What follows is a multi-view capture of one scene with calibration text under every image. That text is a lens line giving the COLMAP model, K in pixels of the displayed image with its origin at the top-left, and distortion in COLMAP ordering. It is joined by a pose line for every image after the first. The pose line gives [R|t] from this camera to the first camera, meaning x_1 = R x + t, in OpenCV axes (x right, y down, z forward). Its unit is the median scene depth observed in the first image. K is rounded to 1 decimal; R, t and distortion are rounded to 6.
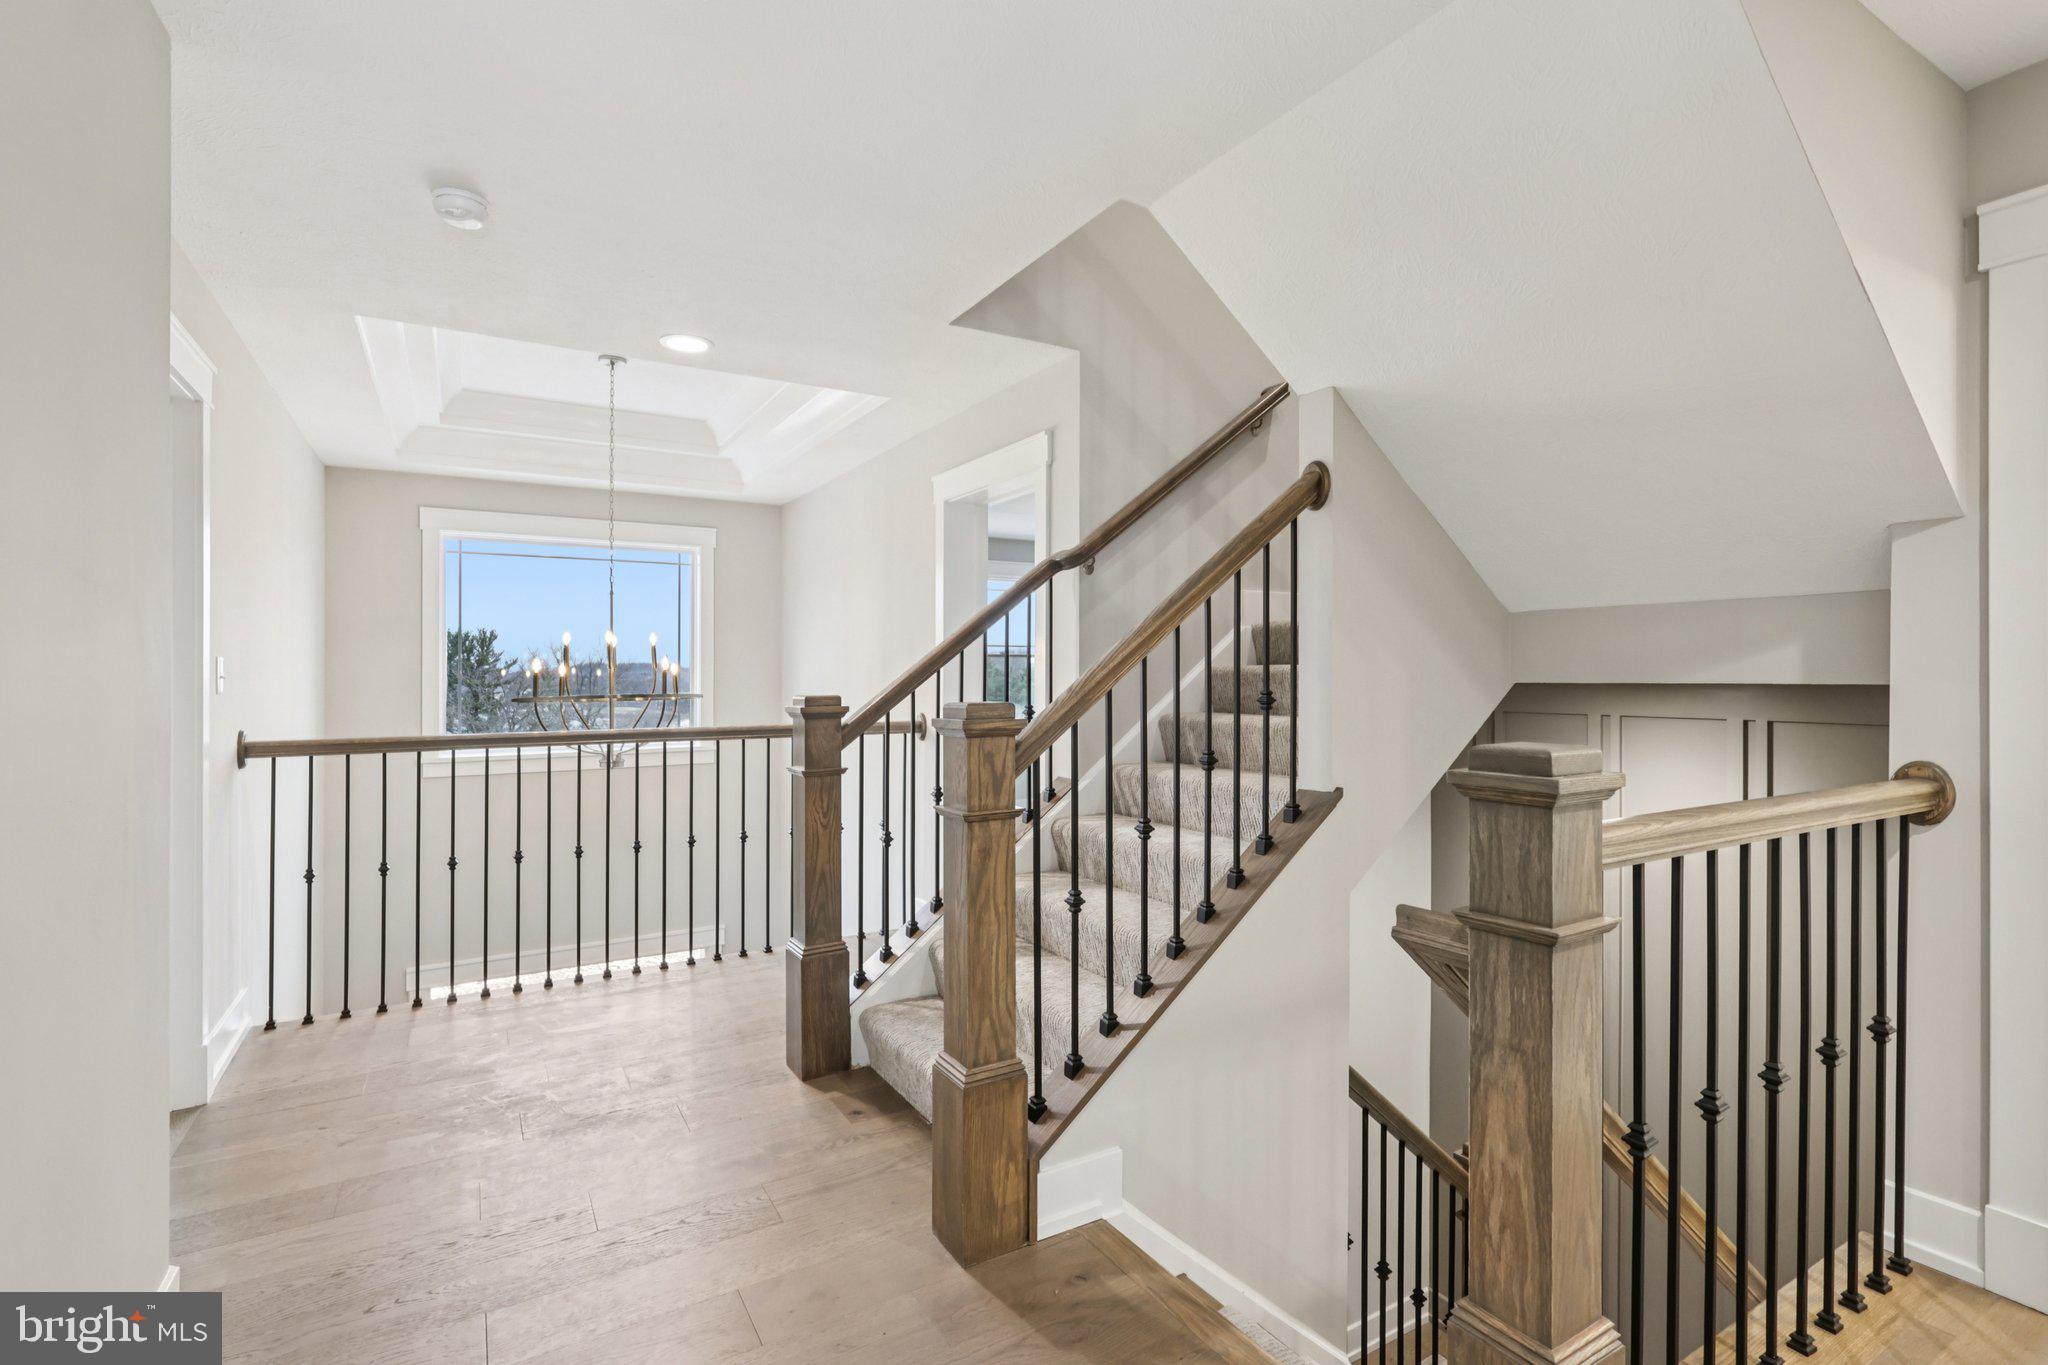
lens RADIAL K [[955.6, 0, 1029.8], [0, 955.6, 678.2], [0, 0, 1]] dist [-0.002079, 0.001953]
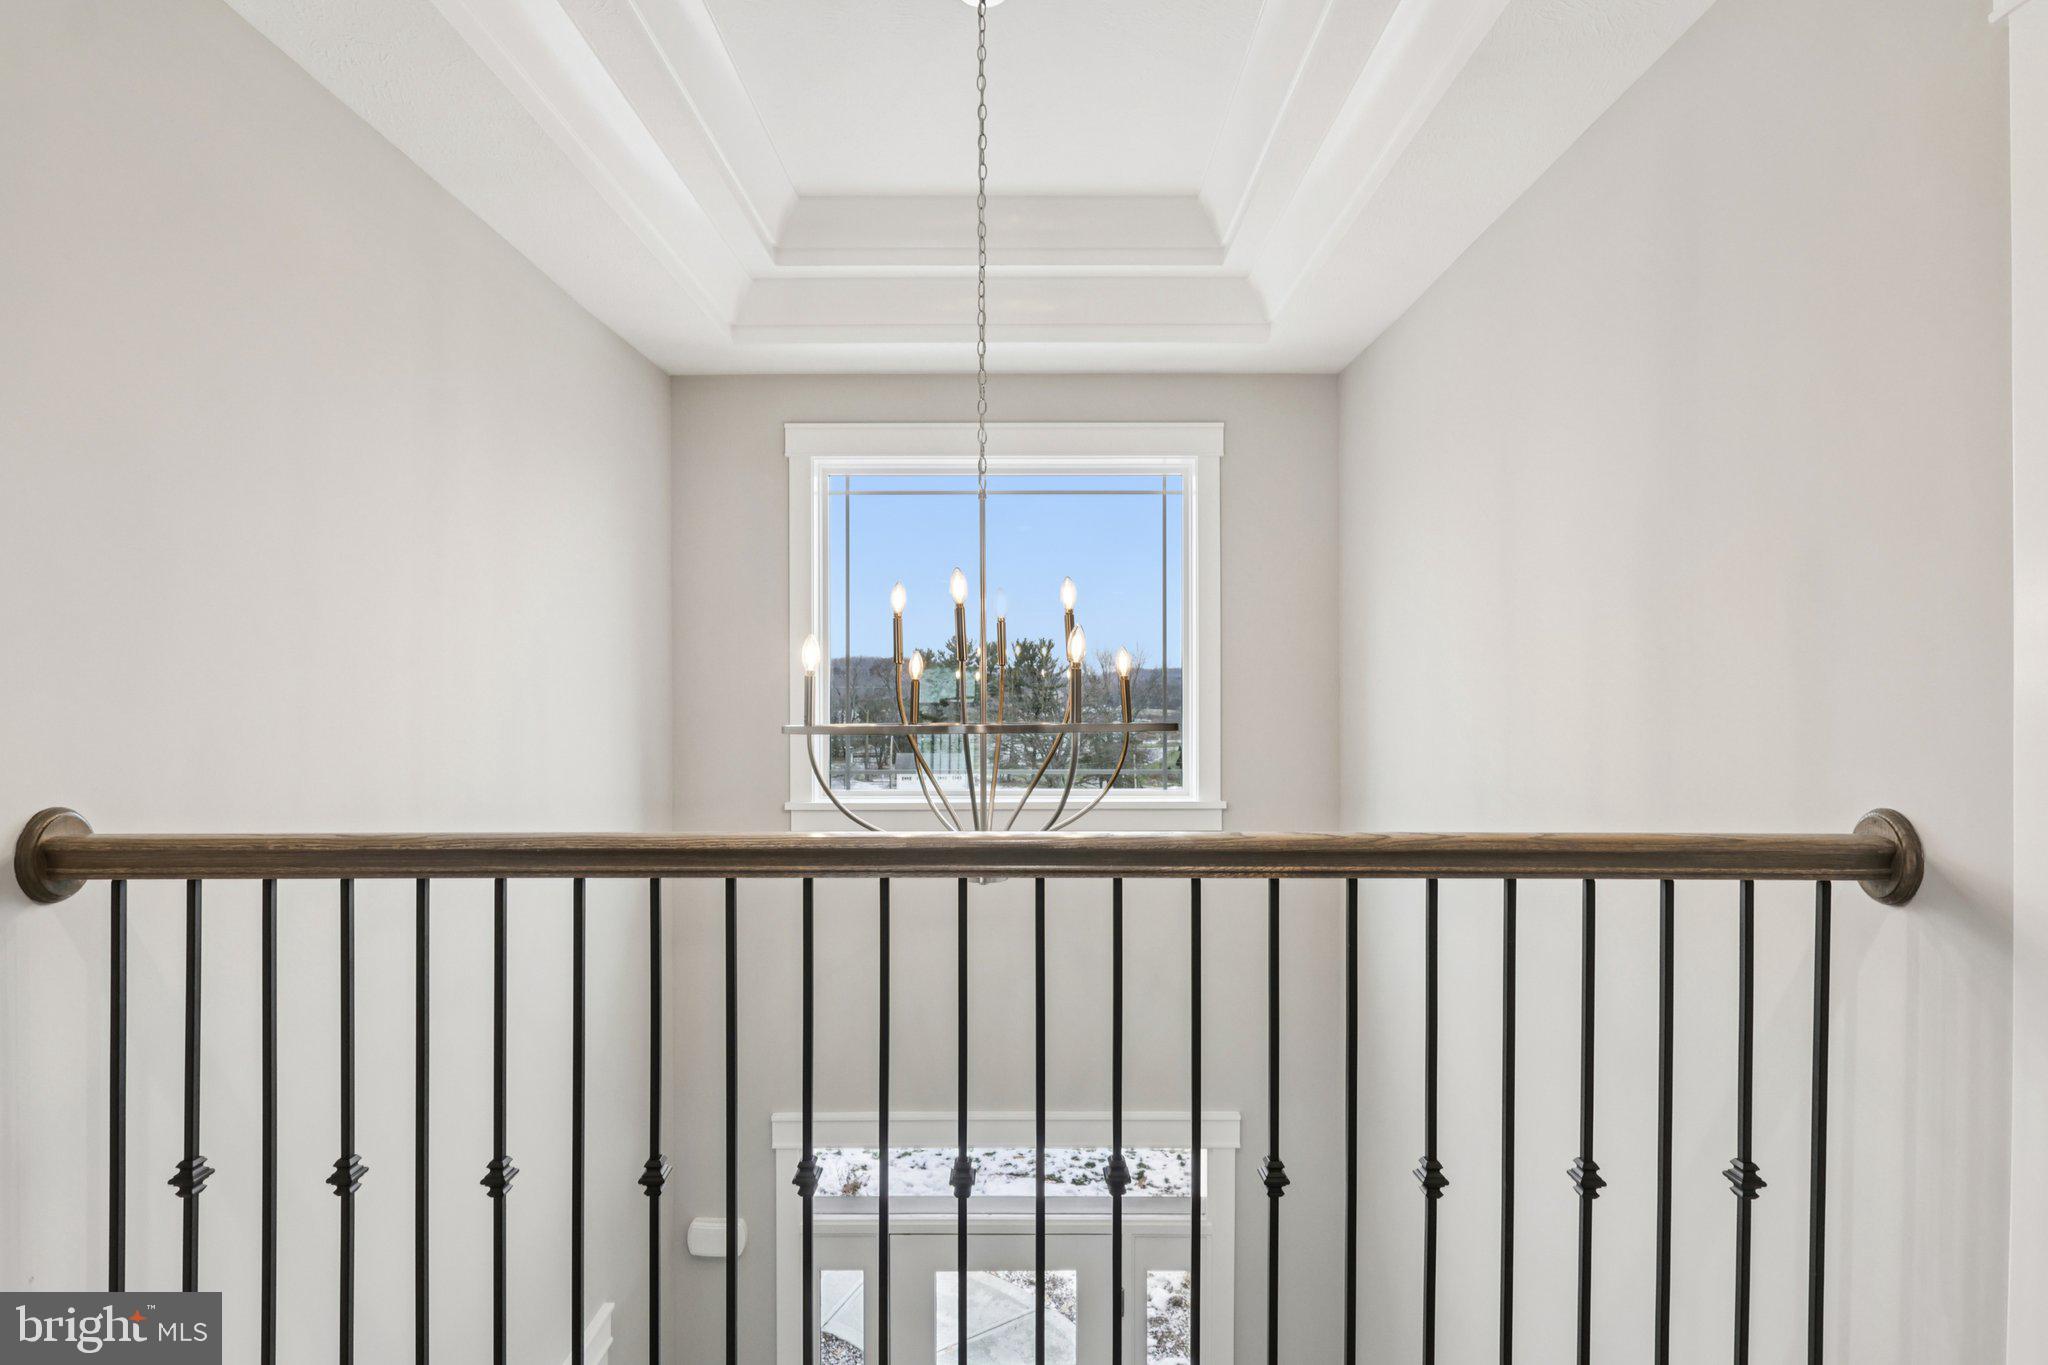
lens RADIAL K [[955.6, 0, 1030.3], [0, 955.6, 683.4], [0, 0, 1]] dist [-0.002079, 0.001953]
pose [[0.857456, 0.002464, -0.514552, -0.138193], [-0.002153, 0.999997, 0.001200, -0.000615], [0.514553, 0.000079, 0.857458, 0.471296]]
